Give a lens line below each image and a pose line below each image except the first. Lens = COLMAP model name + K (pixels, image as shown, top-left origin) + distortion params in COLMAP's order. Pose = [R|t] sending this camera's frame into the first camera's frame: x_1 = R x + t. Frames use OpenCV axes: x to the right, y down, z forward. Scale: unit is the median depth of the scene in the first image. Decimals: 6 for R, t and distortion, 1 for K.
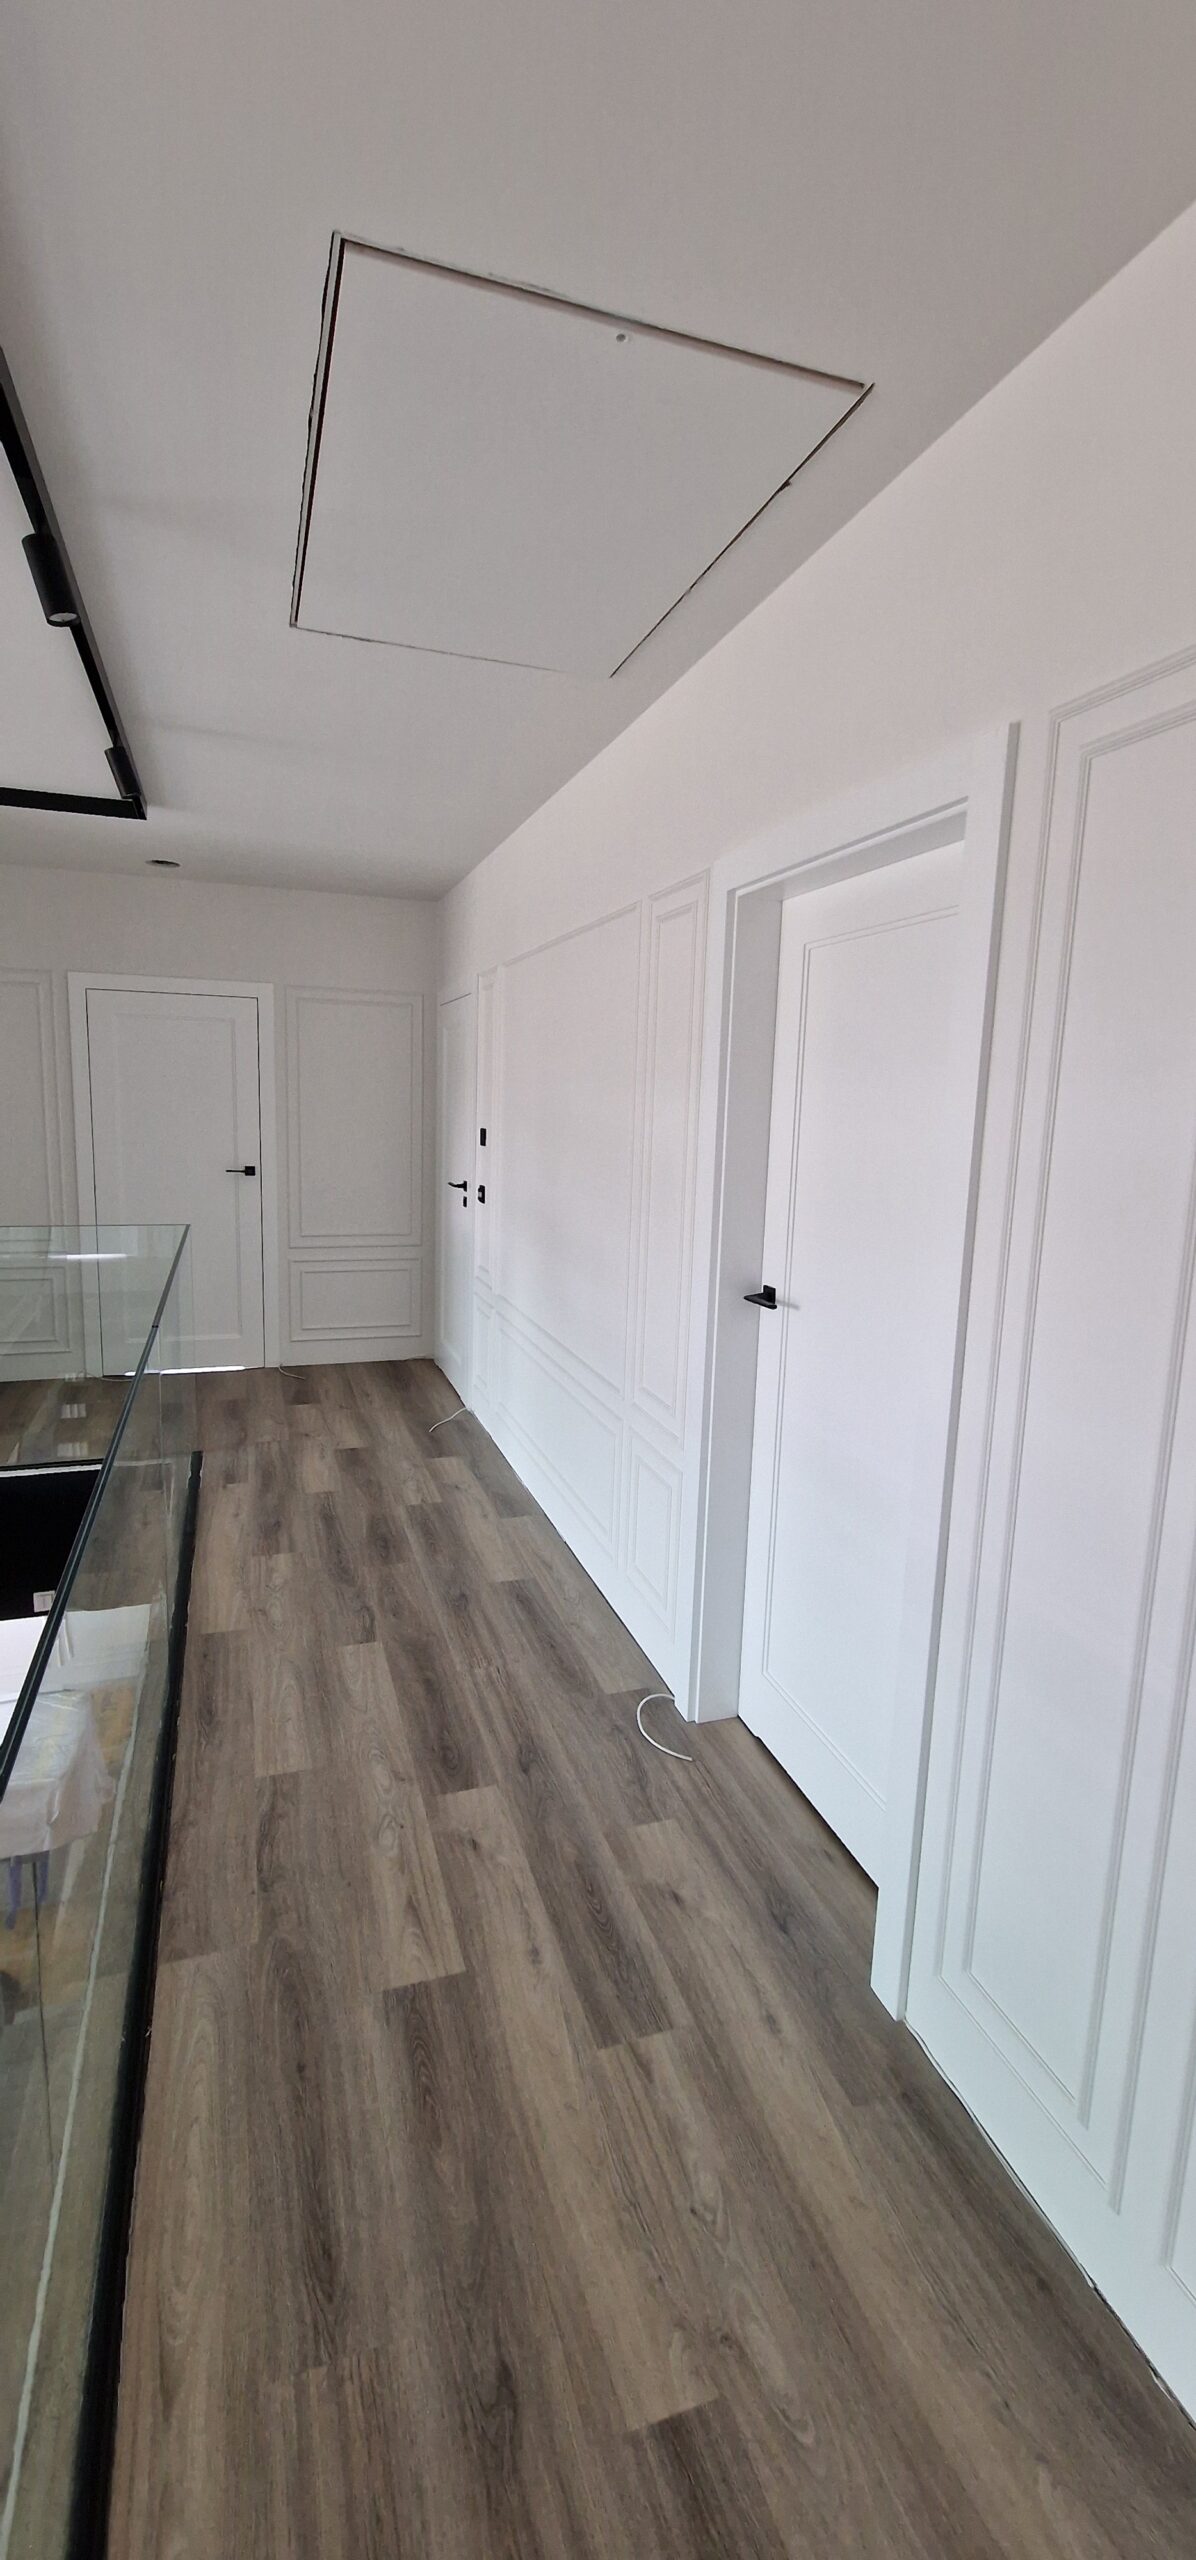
lens RADIAL K [[1050.4, 0, 594.0], [0, 1050.4, 1258.8], [0, 0, 1]] dist [0.007401, -0.006266]
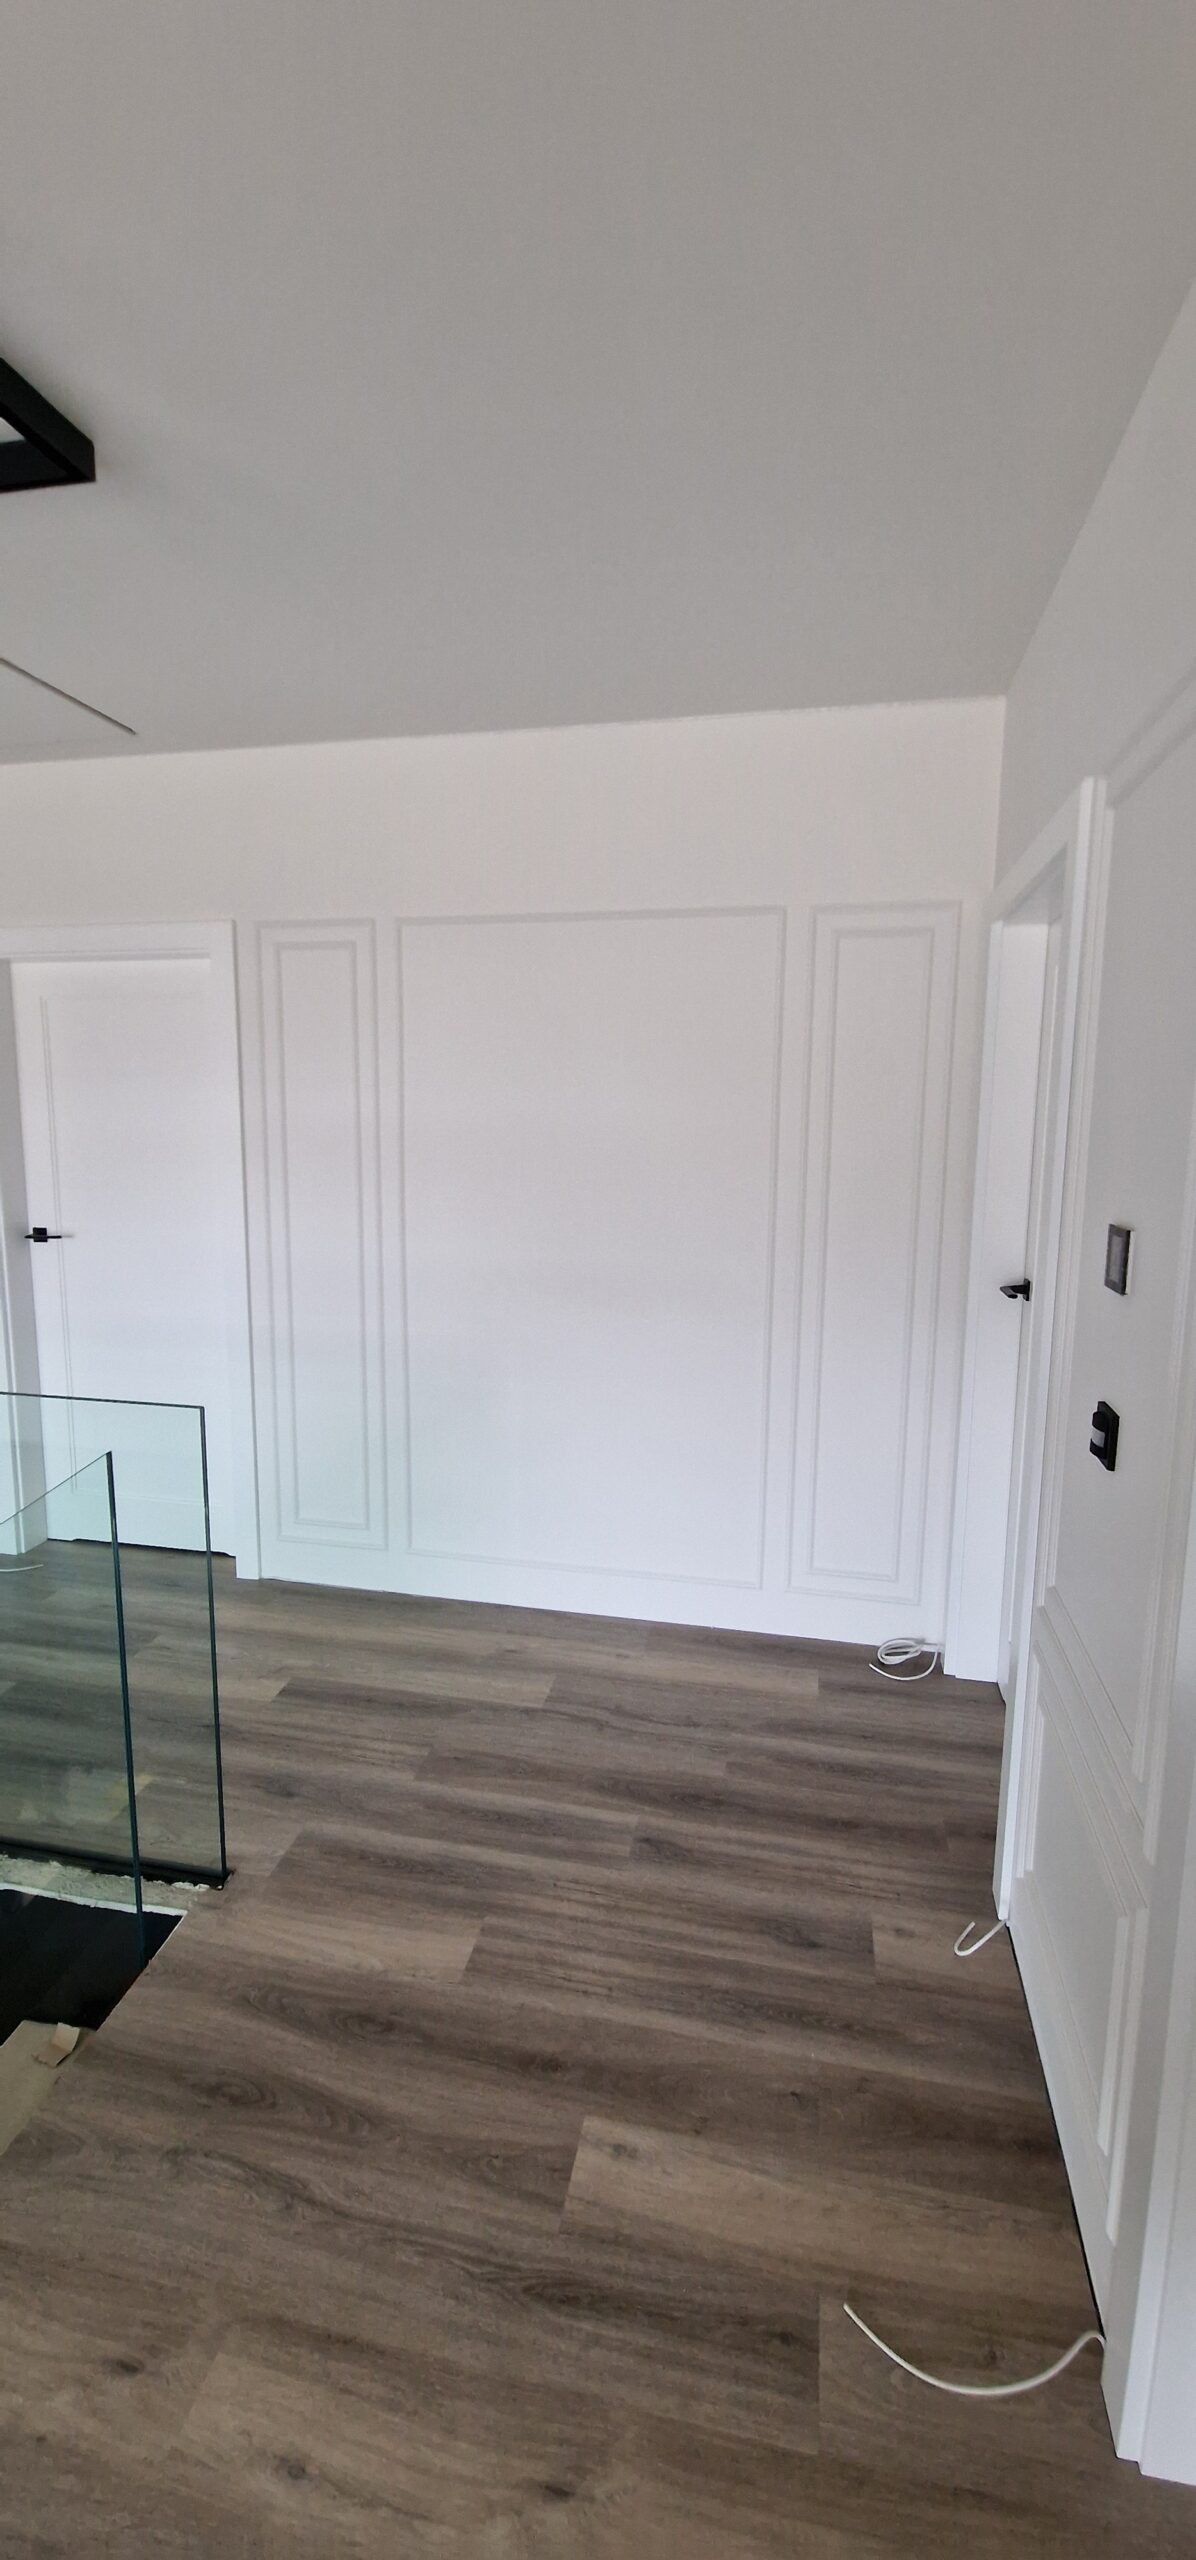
lens RADIAL K [[1050.4, 0, 583.5], [0, 1050.4, 1240.3], [0, 0, 1]] dist [0.007401, -0.006266]
pose [[0.510095, -0.141691, 0.848367, -0.574342], [0.143897, 0.986495, 0.078240, 0.032918], [-0.847996, 0.082168, 0.523595, -0.335734]]
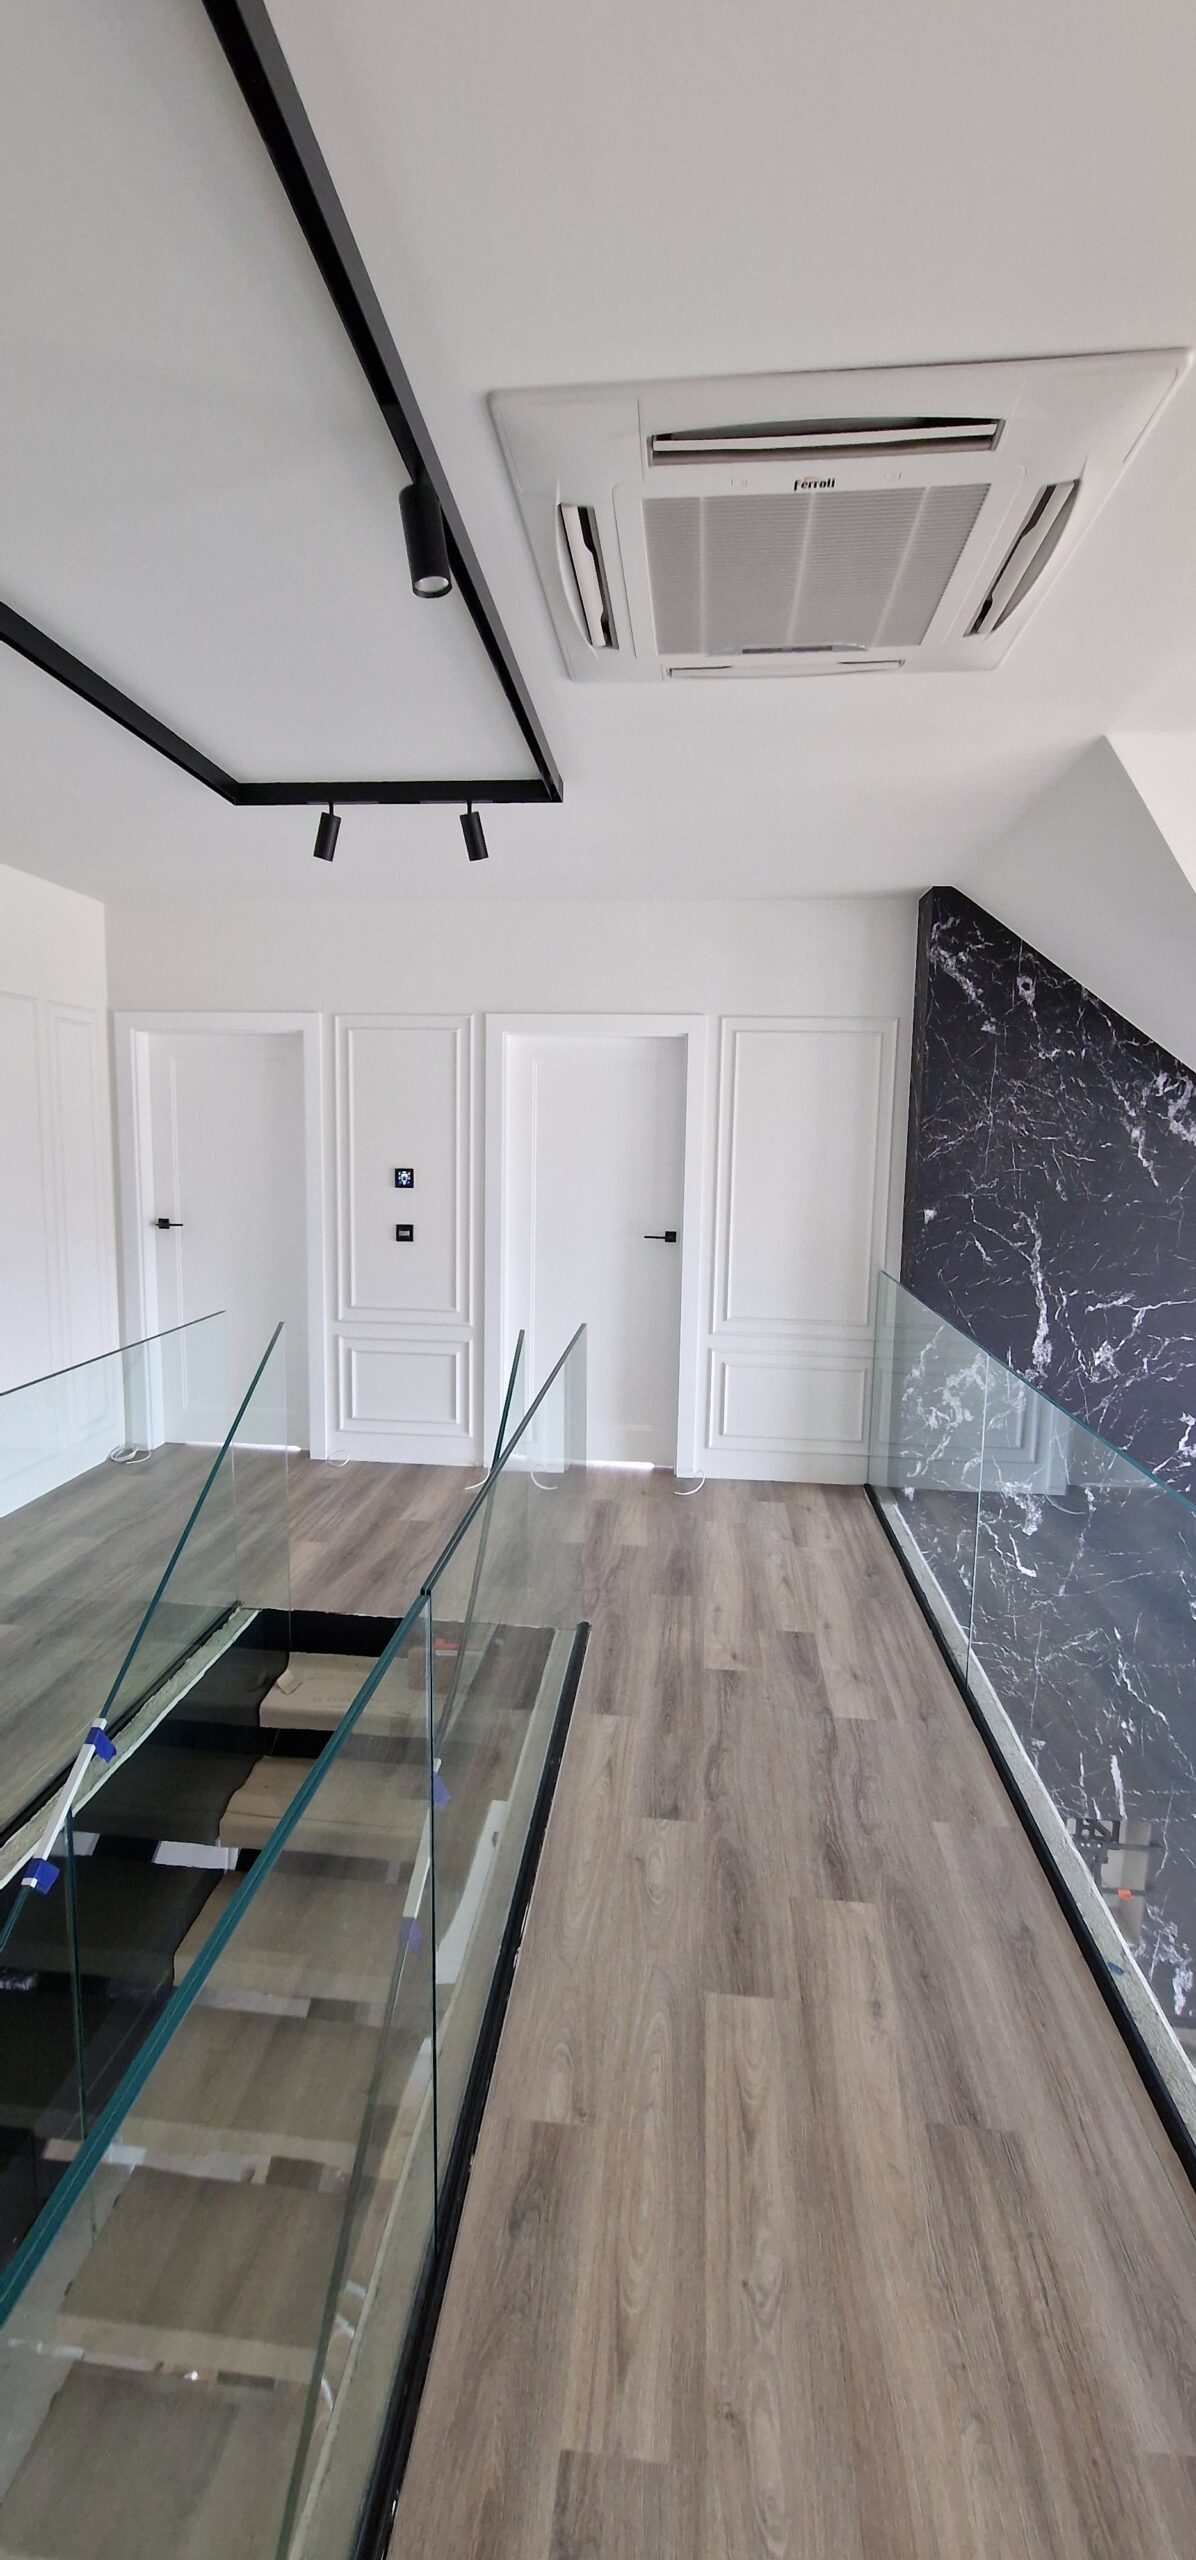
lens RADIAL K [[1050.4, 0, 589.3], [0, 1050.4, 1258.9], [0, 0, 1]] dist [0.007401, -0.006266]
pose [[-0.909410, -0.094677, 0.404980, -0.956386], [0.021294, 0.961868, 0.272684, -0.201215], [-0.415355, 0.256605, -0.872717, 1.044849]]
